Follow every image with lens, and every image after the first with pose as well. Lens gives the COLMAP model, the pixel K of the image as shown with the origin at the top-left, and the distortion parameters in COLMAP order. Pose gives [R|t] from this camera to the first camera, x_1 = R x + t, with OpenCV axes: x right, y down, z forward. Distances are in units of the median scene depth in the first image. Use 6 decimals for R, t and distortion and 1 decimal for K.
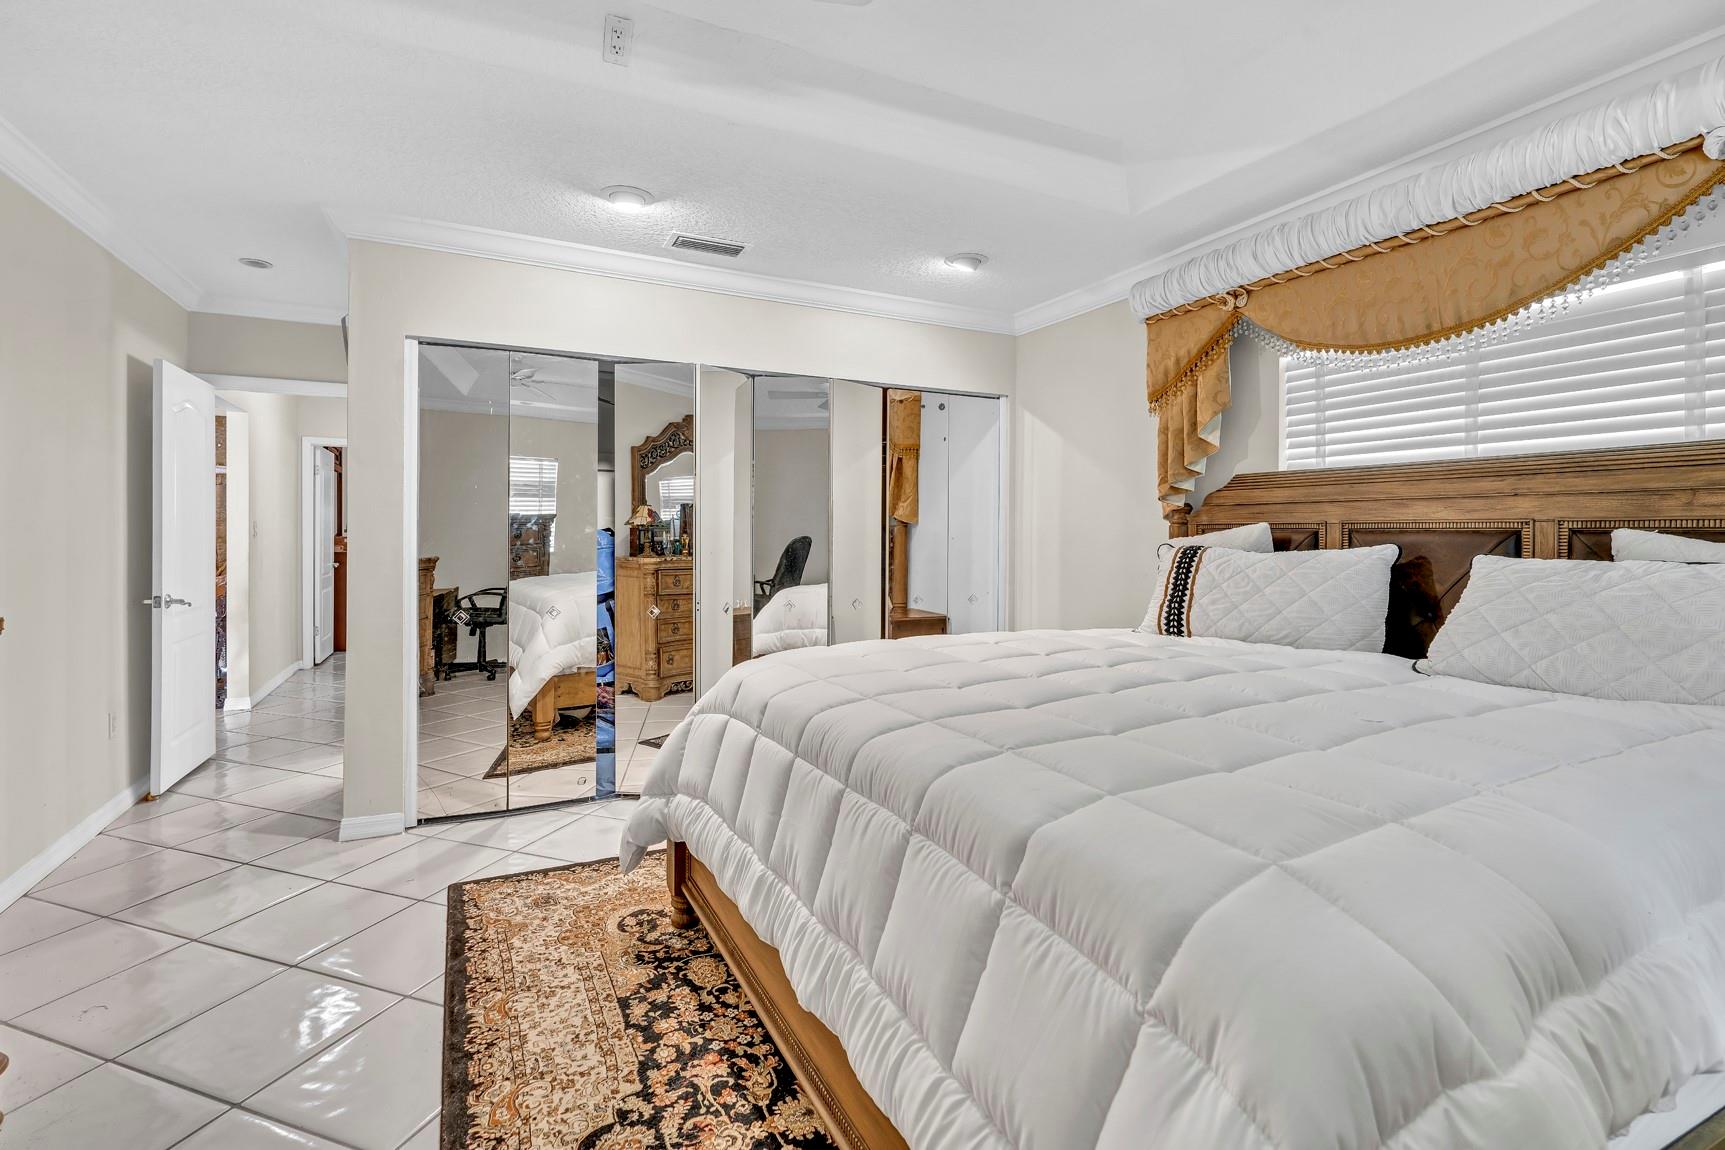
lens RADIAL K [[789.0, 0, 871.4], [0, 789.0, 534.0], [0, 0, 1]] dist [-0.013553, 0.003635]
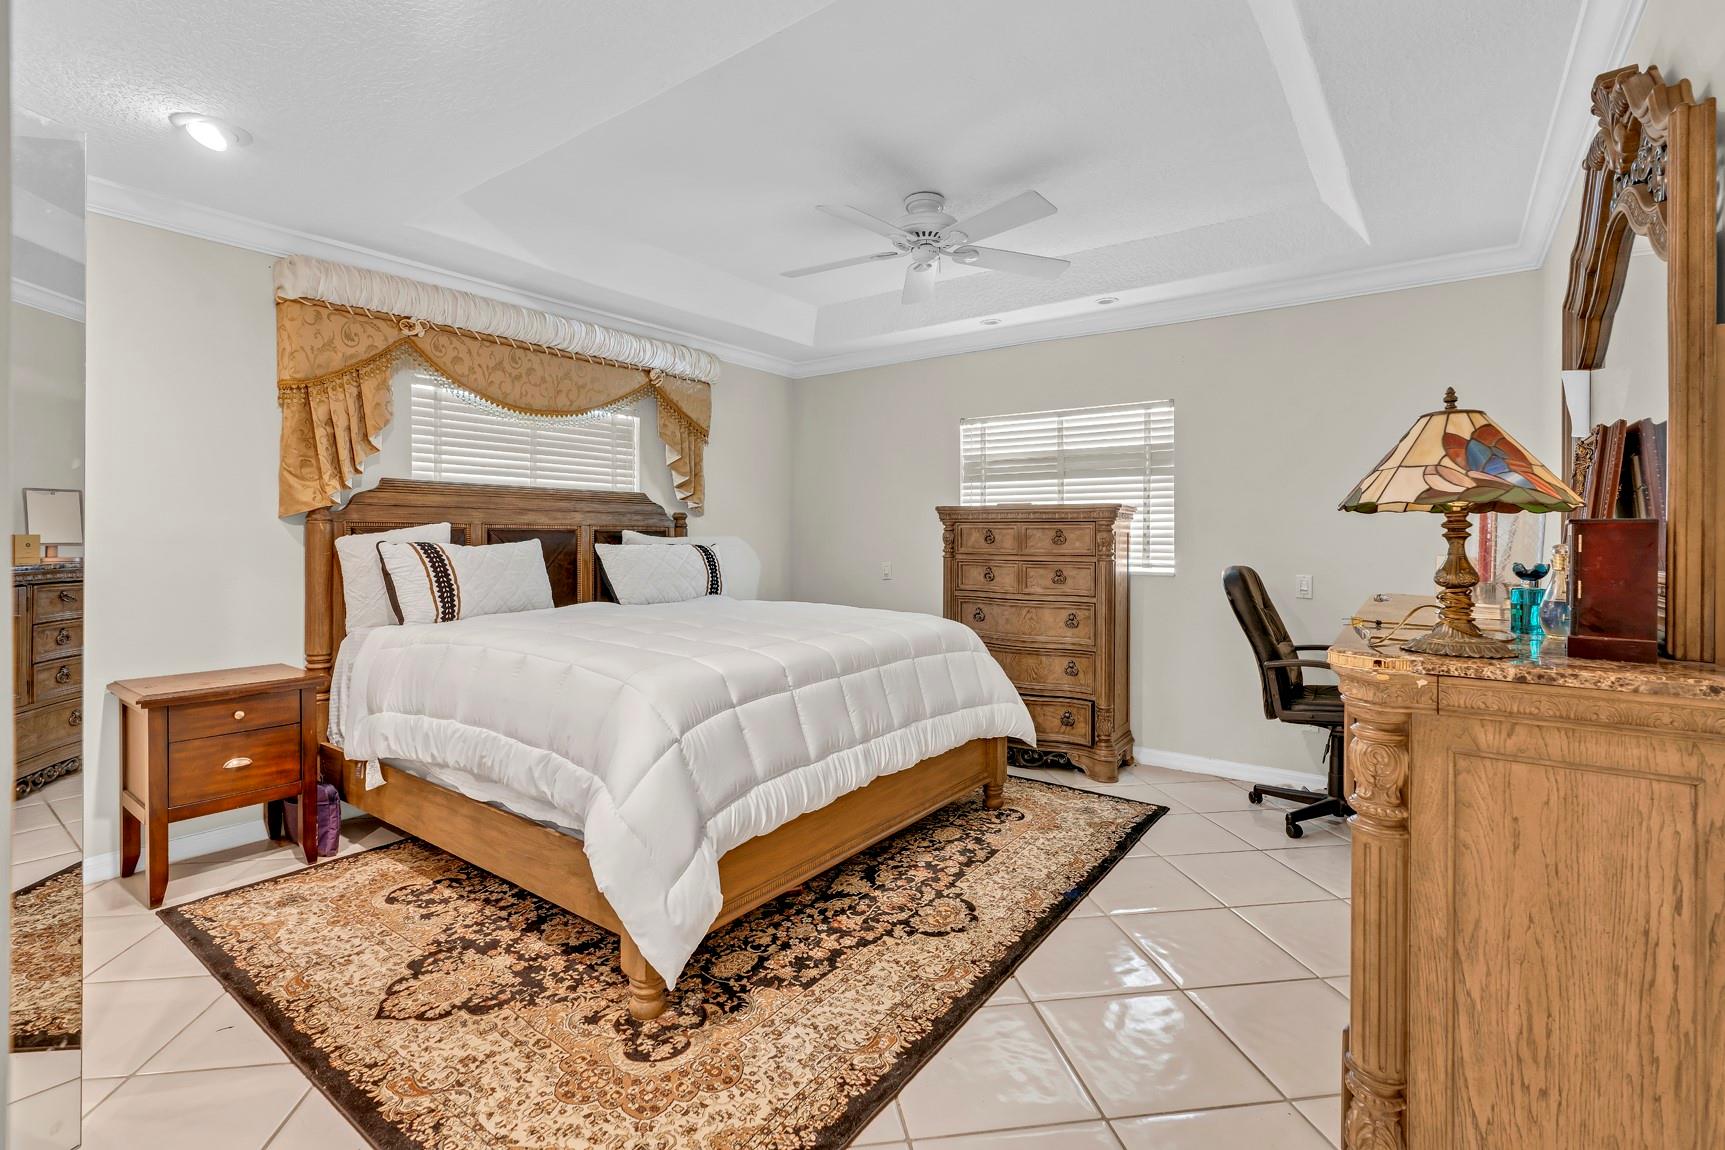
lens RADIAL K [[789.0, 0, 858.4], [0, 789.0, 537.2], [0, 0, 1]] dist [-0.013553, 0.003635]
pose [[-0.455313, -0.003132, 0.890326, -1.267004], [-0.000153, 0.999994, 0.003439, 0.004918], [-0.890331, 0.001430, -0.455311, 1.414313]]
